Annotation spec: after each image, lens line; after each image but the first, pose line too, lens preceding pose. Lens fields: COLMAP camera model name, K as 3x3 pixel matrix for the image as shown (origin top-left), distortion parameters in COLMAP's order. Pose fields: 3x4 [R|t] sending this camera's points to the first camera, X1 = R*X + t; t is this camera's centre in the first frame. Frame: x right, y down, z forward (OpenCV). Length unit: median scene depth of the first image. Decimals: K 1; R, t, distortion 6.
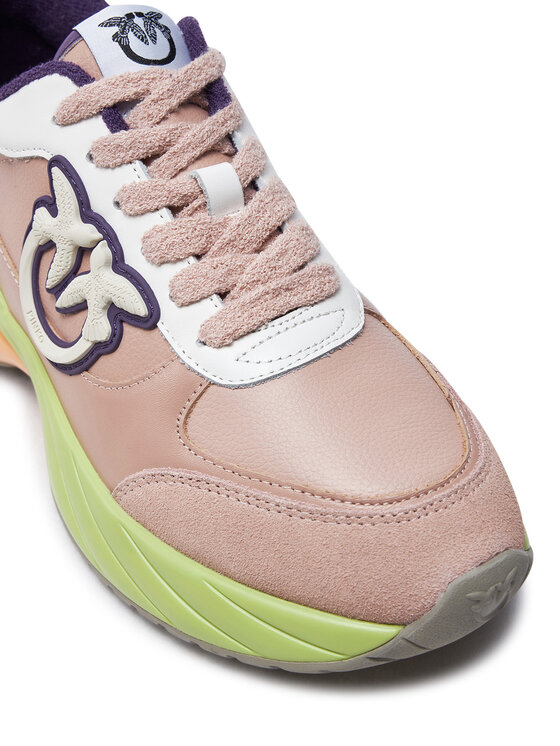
lens RADIAL K [[1397.0, 0, 280.0], [0, 1397.0, 373.0], [0, 0, 1]] dist [-0.053327, -0.114349]
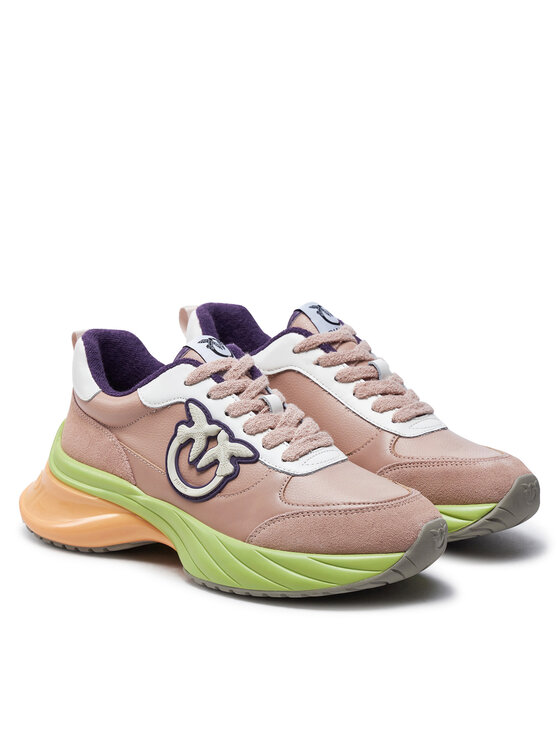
lens RADIAL K [[2193.9, 0, 280.0], [0, 2193.9, 373.0], [0, 0, 1]] dist [0.007836, -0.003558]
pose [[0.949020, -0.037543, 0.312972, -1.081130], [0.171536, 0.894502, -0.412846, 1.214803], [-0.264455, 0.445485, 0.855340, -1.902995]]
